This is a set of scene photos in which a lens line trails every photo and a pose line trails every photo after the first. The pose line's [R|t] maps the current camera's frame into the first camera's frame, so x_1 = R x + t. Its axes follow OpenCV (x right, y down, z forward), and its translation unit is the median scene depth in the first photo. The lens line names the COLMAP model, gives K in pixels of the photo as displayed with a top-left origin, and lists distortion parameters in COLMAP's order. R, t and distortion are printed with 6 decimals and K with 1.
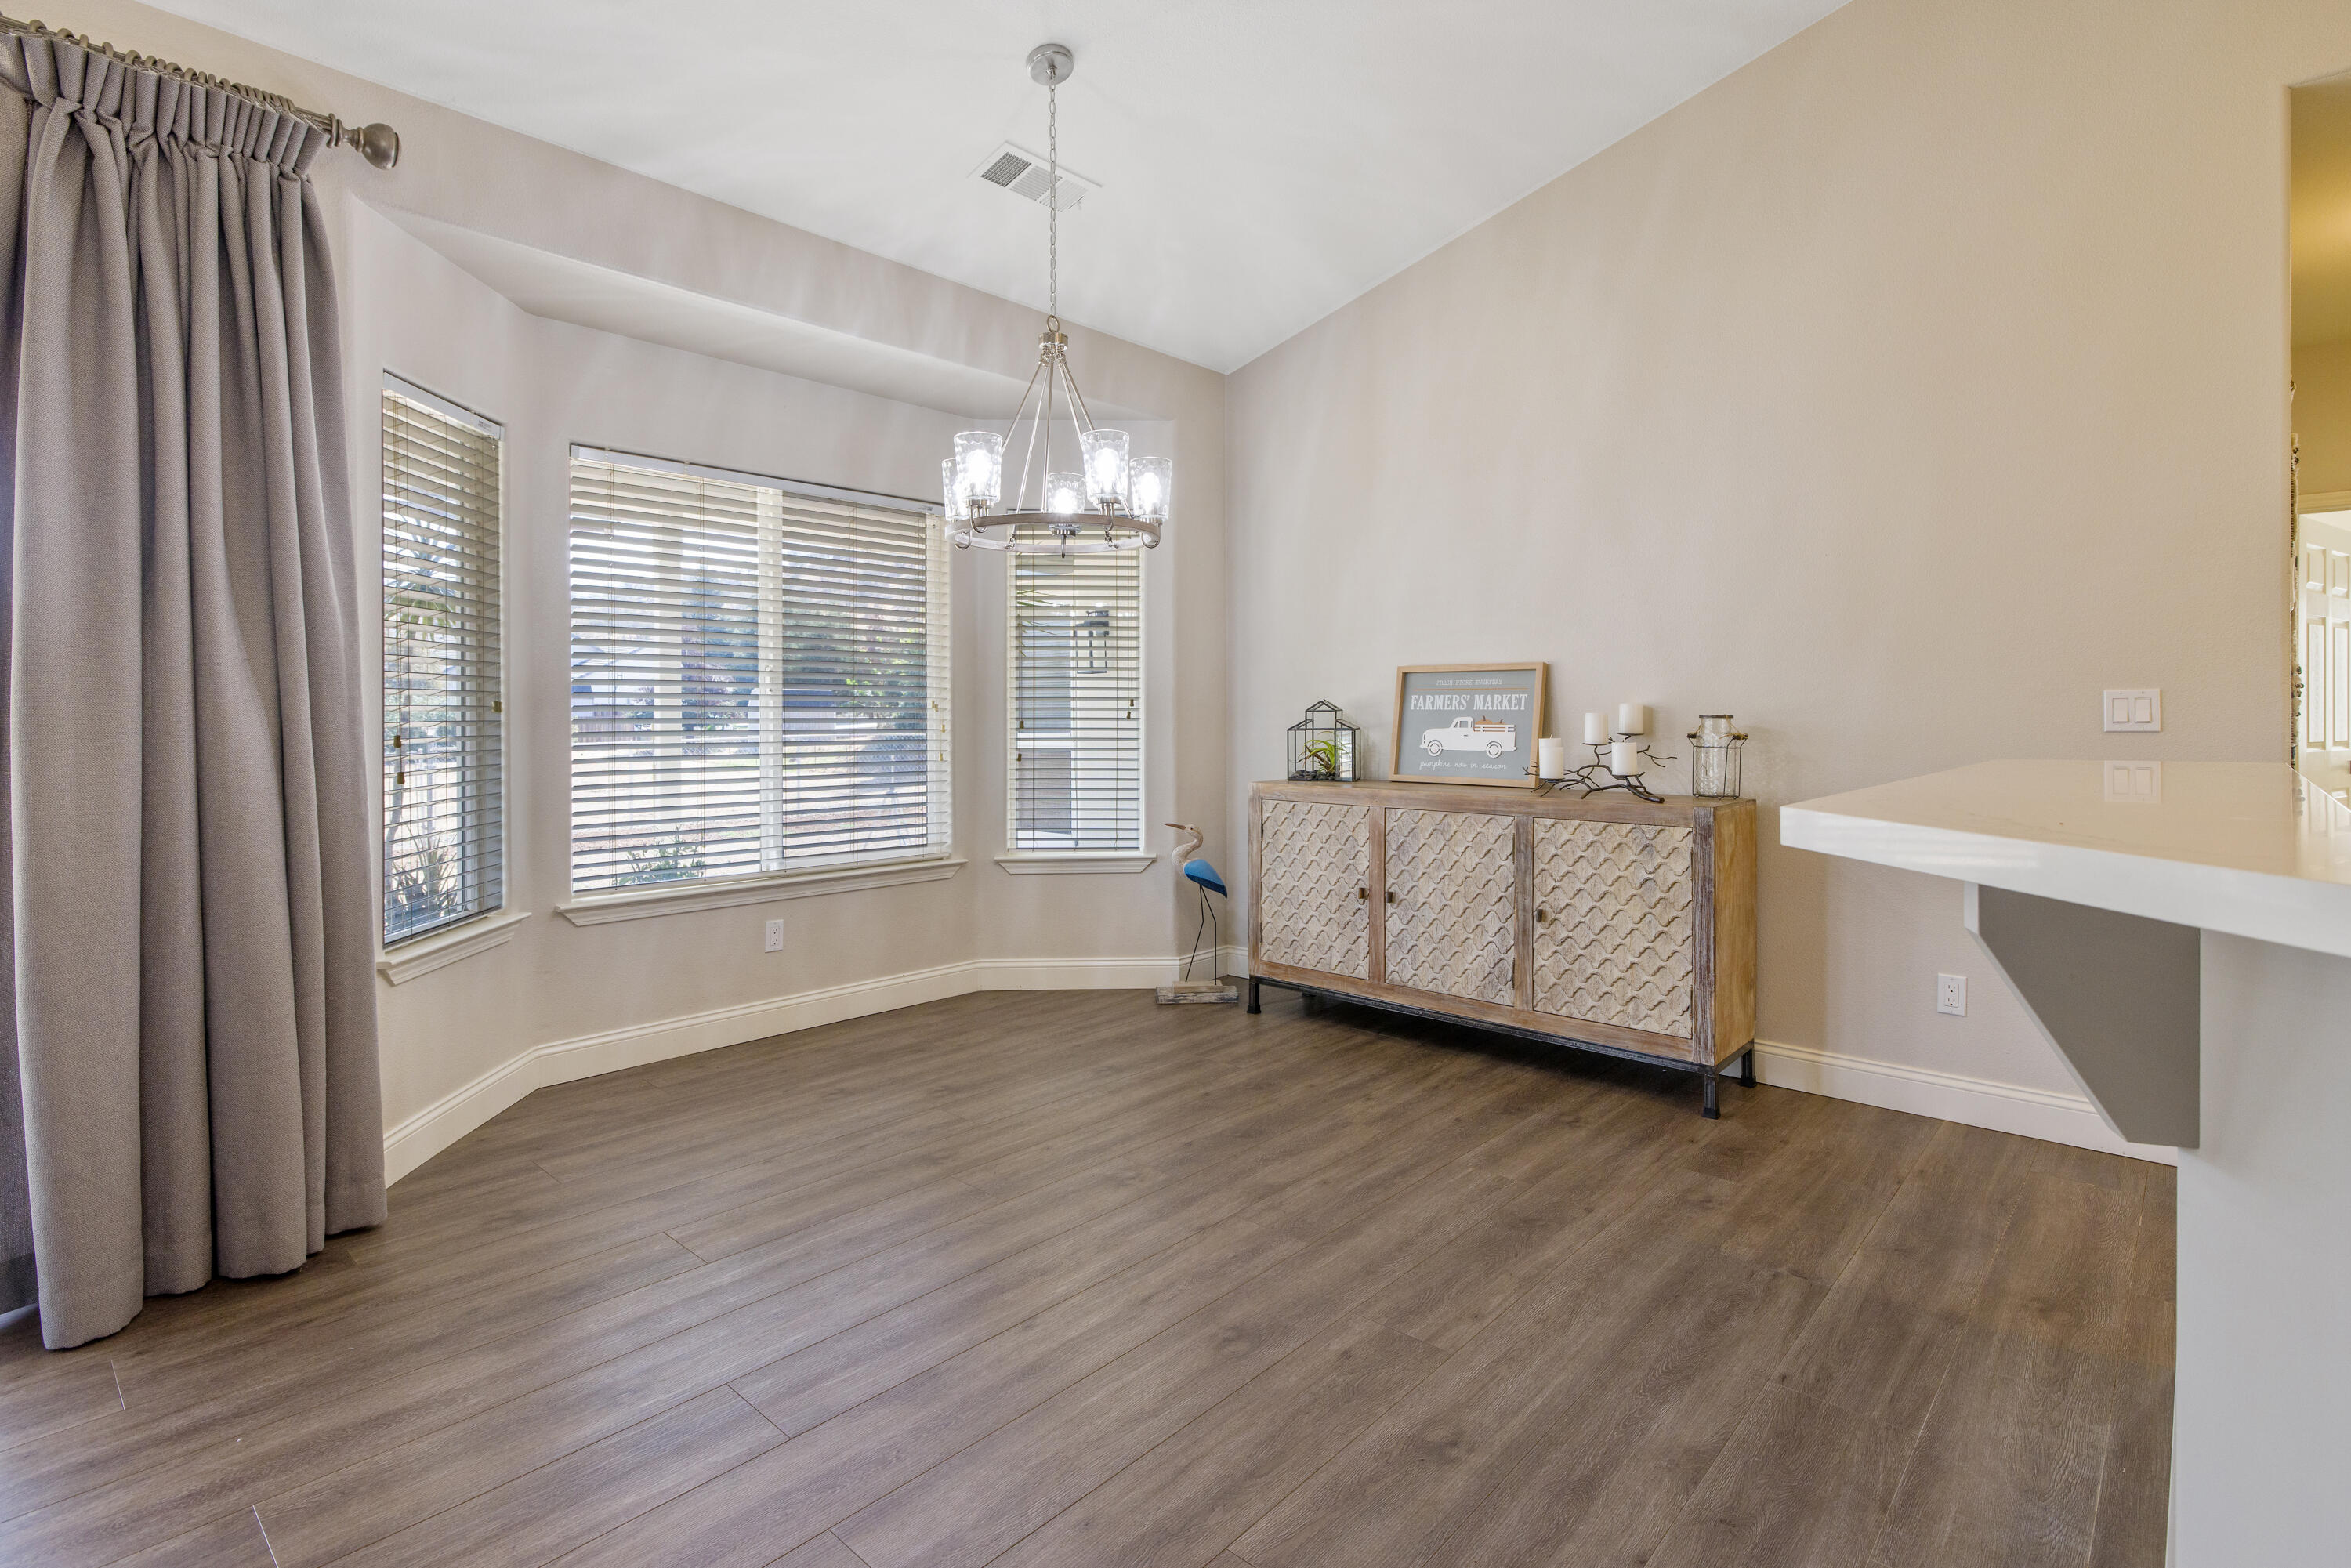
lens RADIAL K [[1134.8, 0, 1173.2], [0, 1134.8, 720.7], [0, 0, 1]] dist [-0.016475, 0.000156]
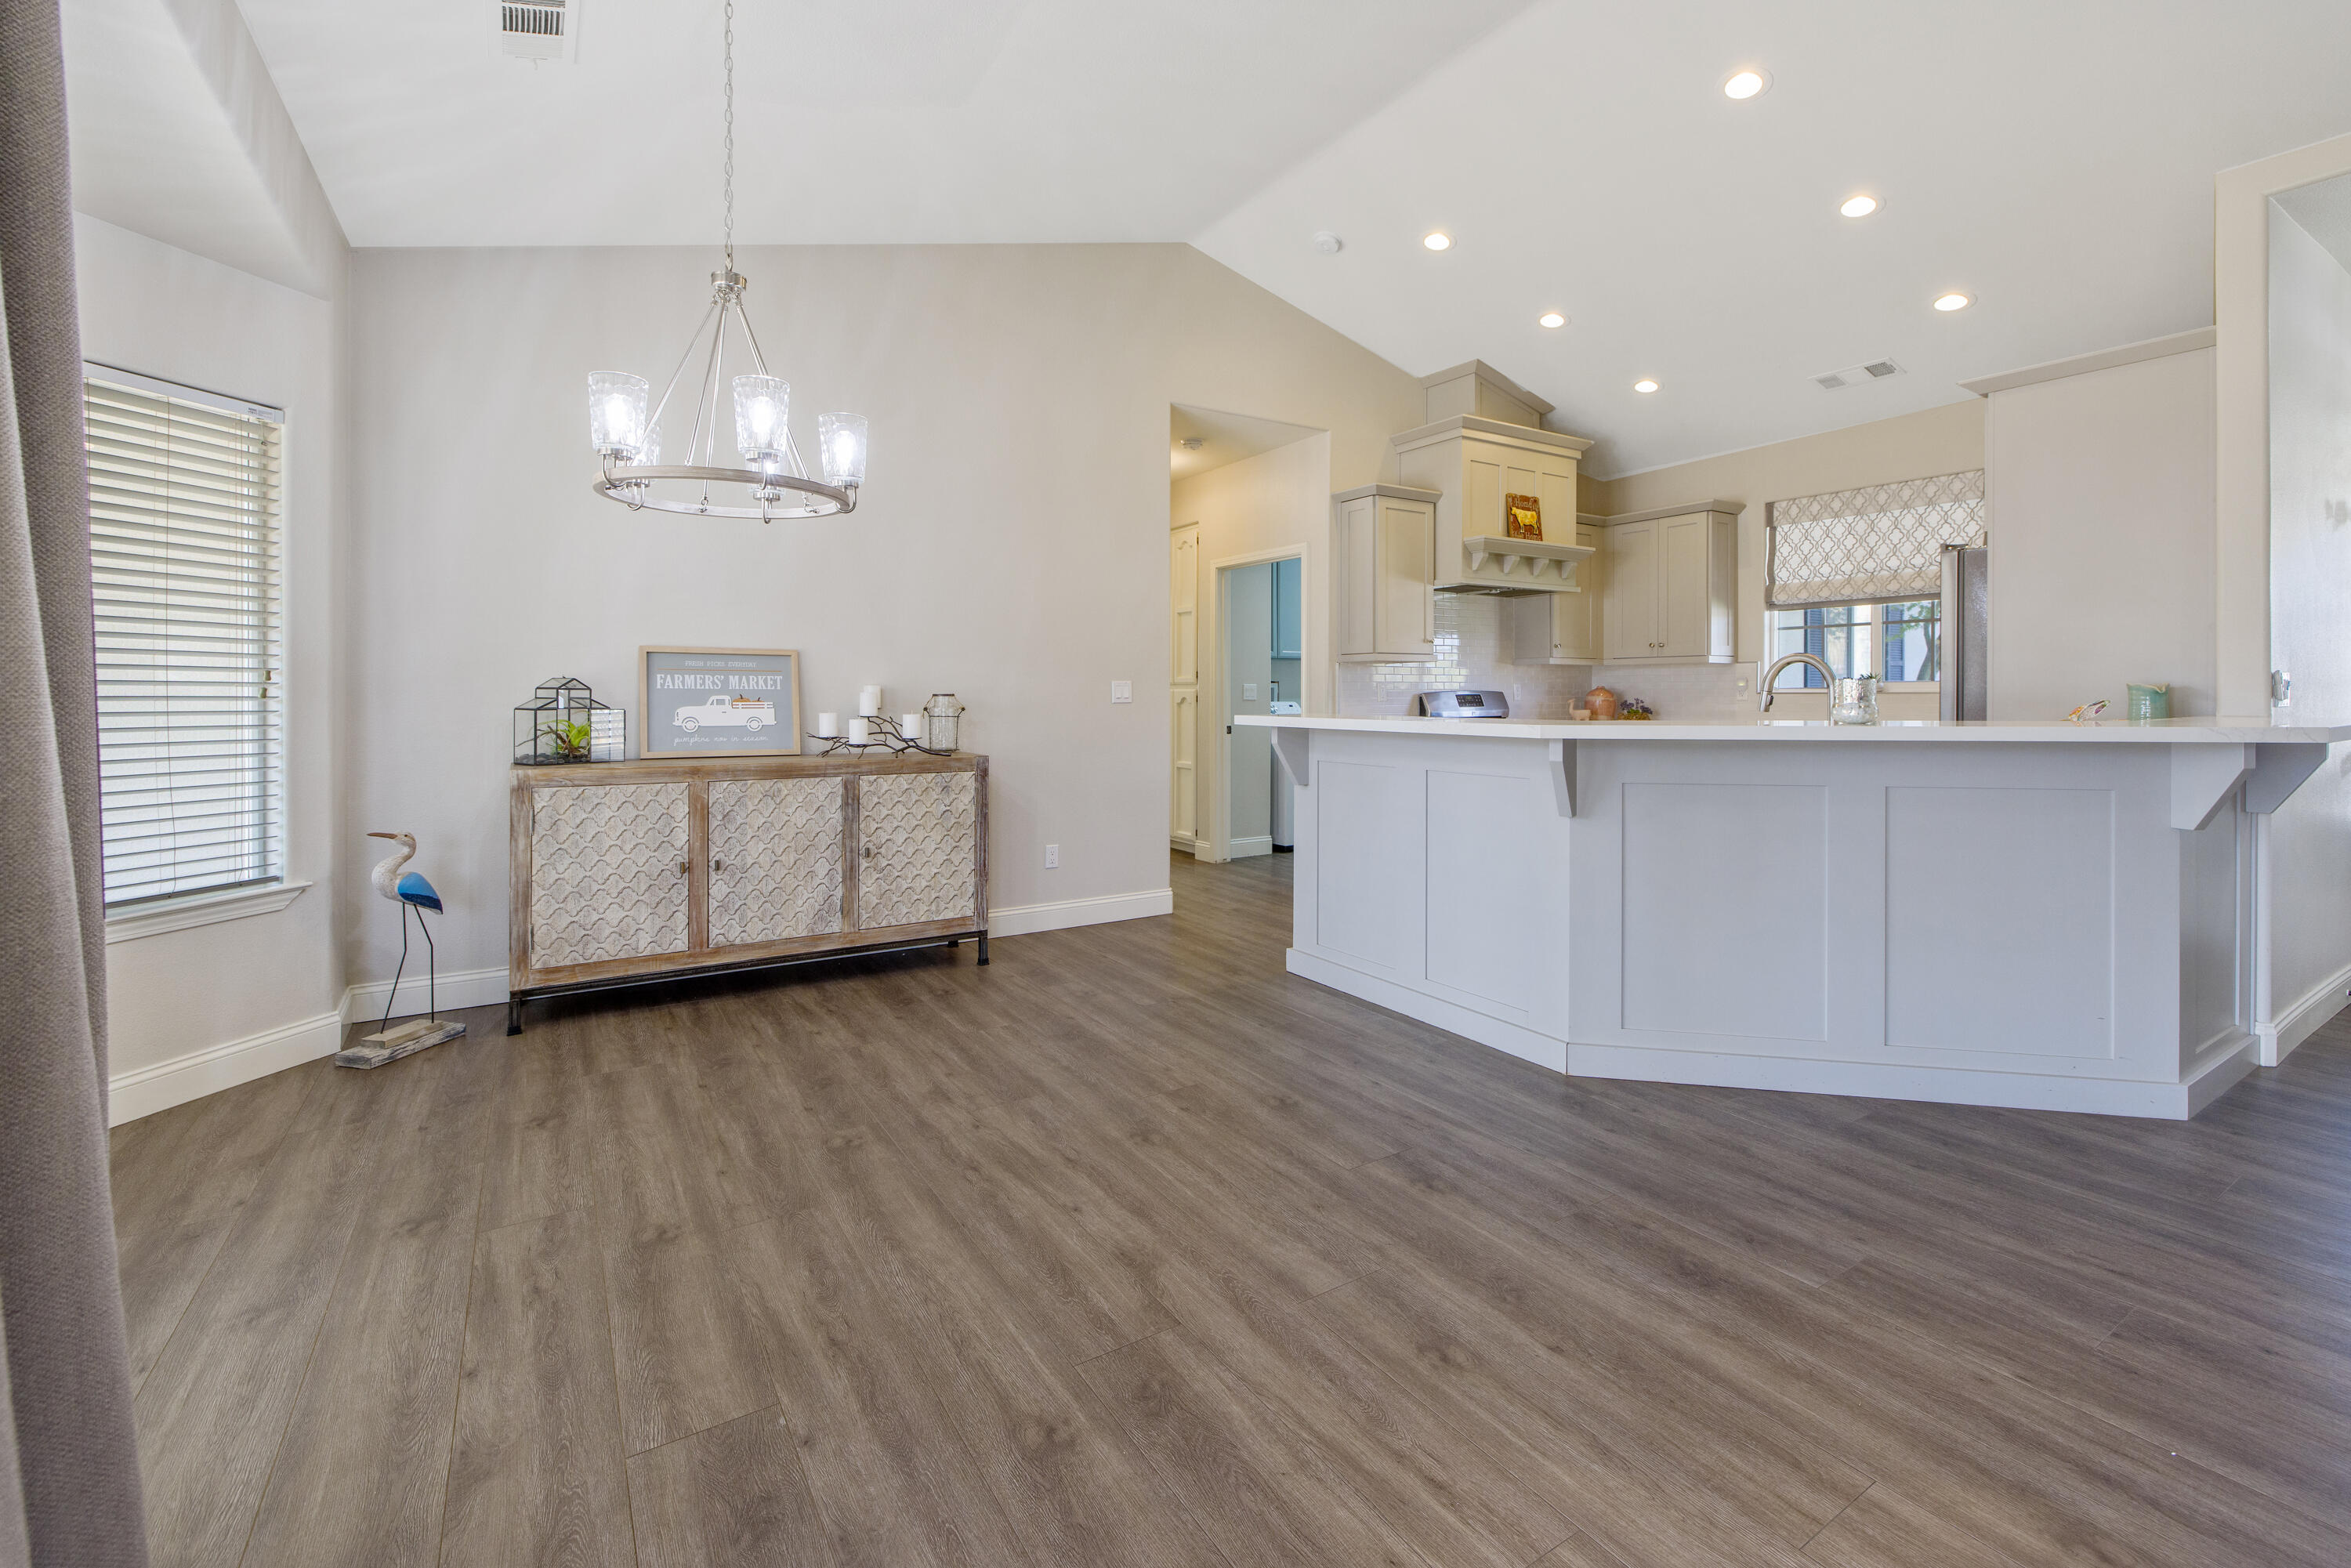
lens RADIAL K [[1011.6, 0, 1177.6], [0, 1011.6, 695.7], [0, 0, 1]] dist [-0.002176, -0.000046]
pose [[0.253644, 0.002314, 0.967295, -0.613261], [0.004175, 0.999985, -0.003487, 0.002296], [-0.967289, 0.004923, 0.253631, 0.341740]]
